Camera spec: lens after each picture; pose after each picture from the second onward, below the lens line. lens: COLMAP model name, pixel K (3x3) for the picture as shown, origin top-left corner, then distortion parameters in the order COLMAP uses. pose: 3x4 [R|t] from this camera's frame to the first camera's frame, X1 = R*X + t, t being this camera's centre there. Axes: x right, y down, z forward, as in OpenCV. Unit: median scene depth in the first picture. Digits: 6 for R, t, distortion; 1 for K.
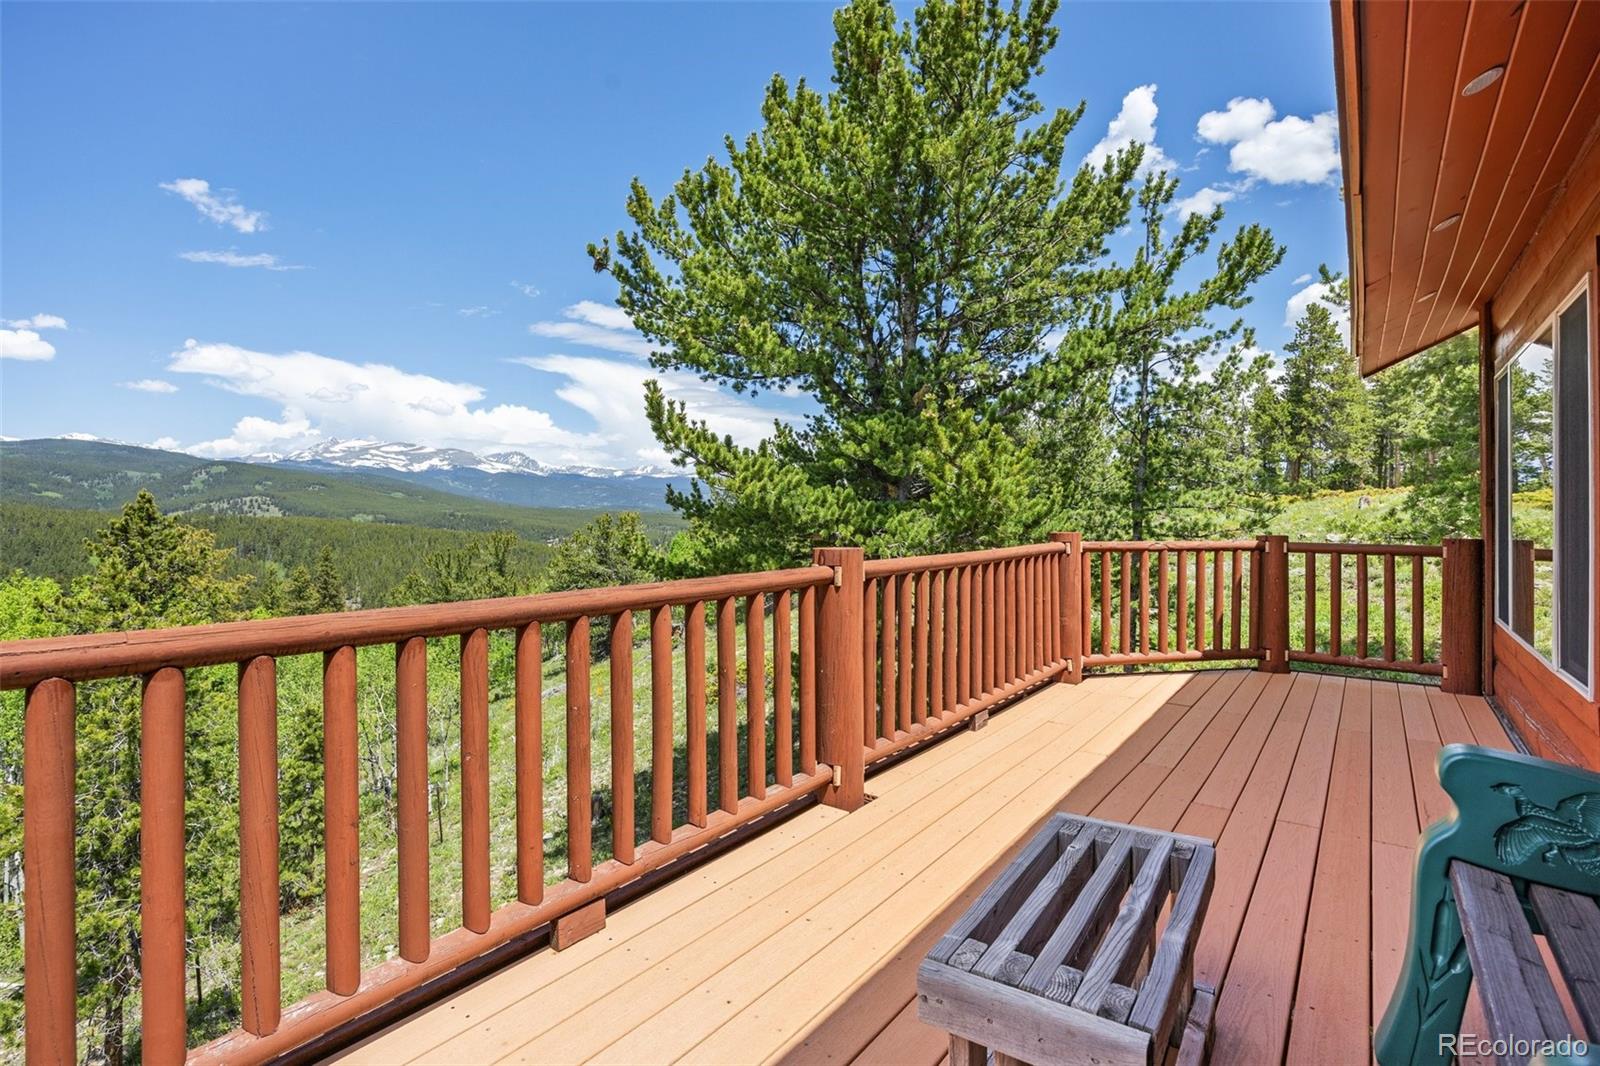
lens RADIAL K [[824.0, 0, 800.0], [0, 824.0, 533.0], [0, 0, 1]] dist [-0.017018, 0.000662]
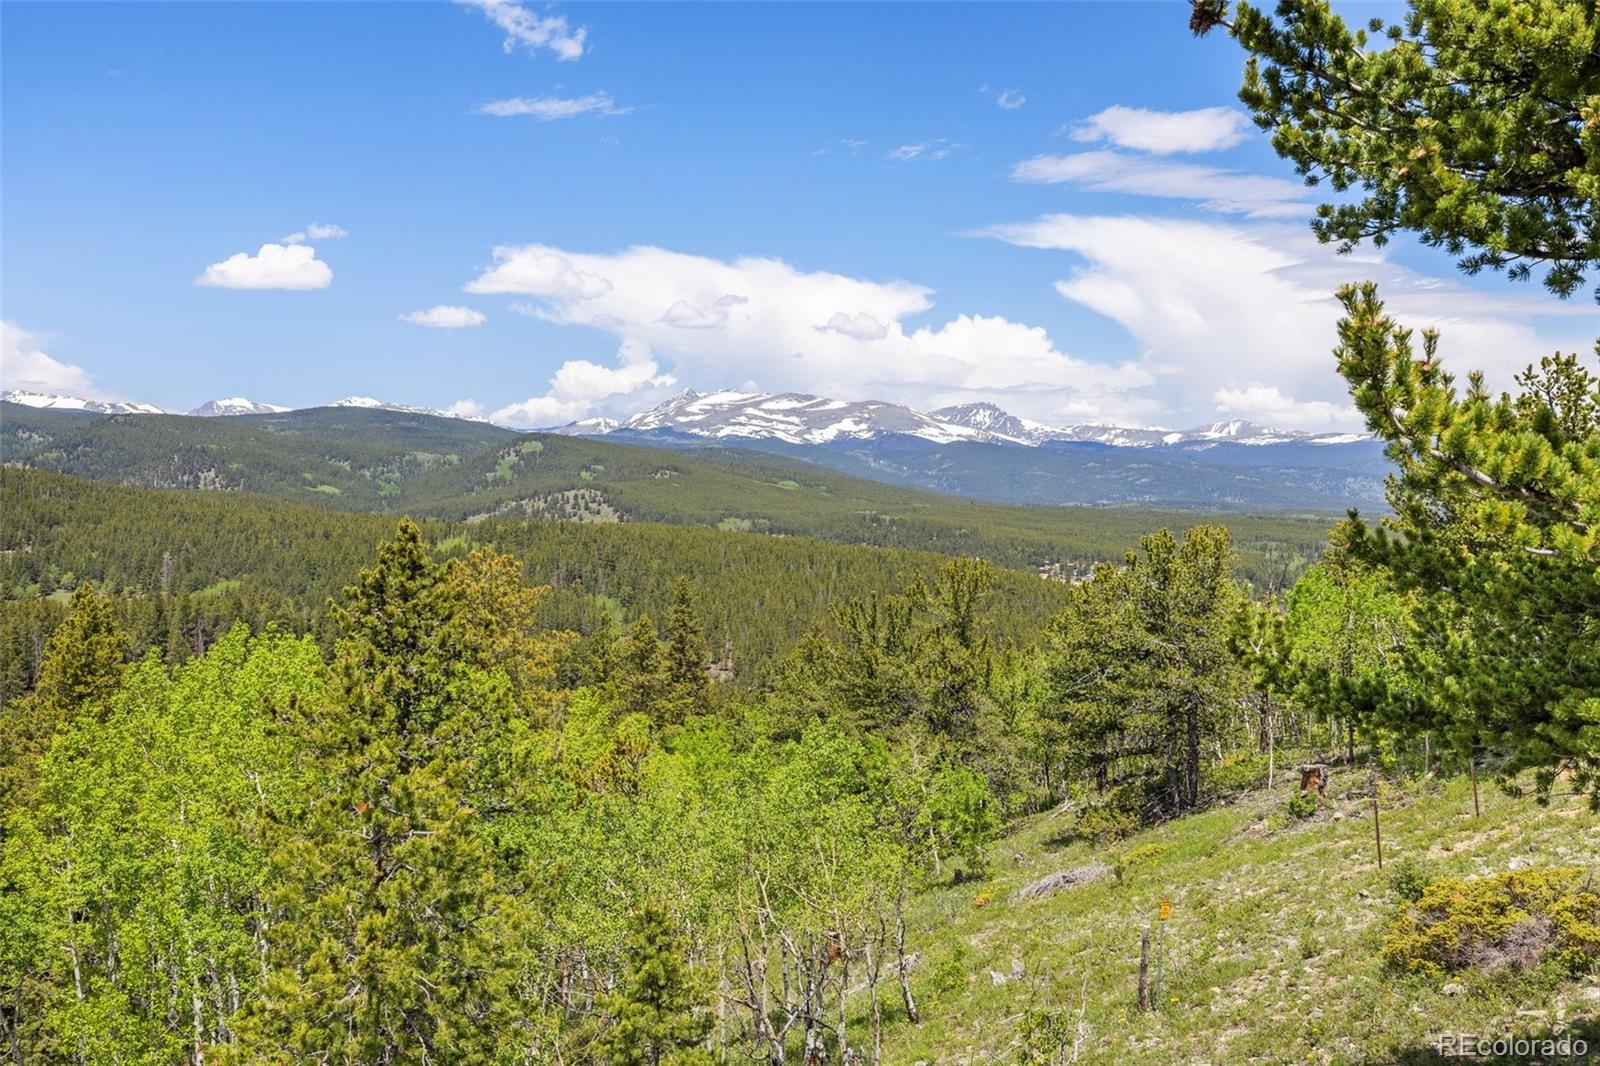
lens RADIAL K [[1195.3, 0, 800.0], [0, 1195.3, 533.0], [0, 0, 1]] dist [0.004725, -0.050800]
pose [[0.904781, 0.025625, -0.425106, -0.130812], [0.005139, 0.997459, 0.071063, -0.079053], [0.425847, -0.066481, 0.902350, 0.254696]]
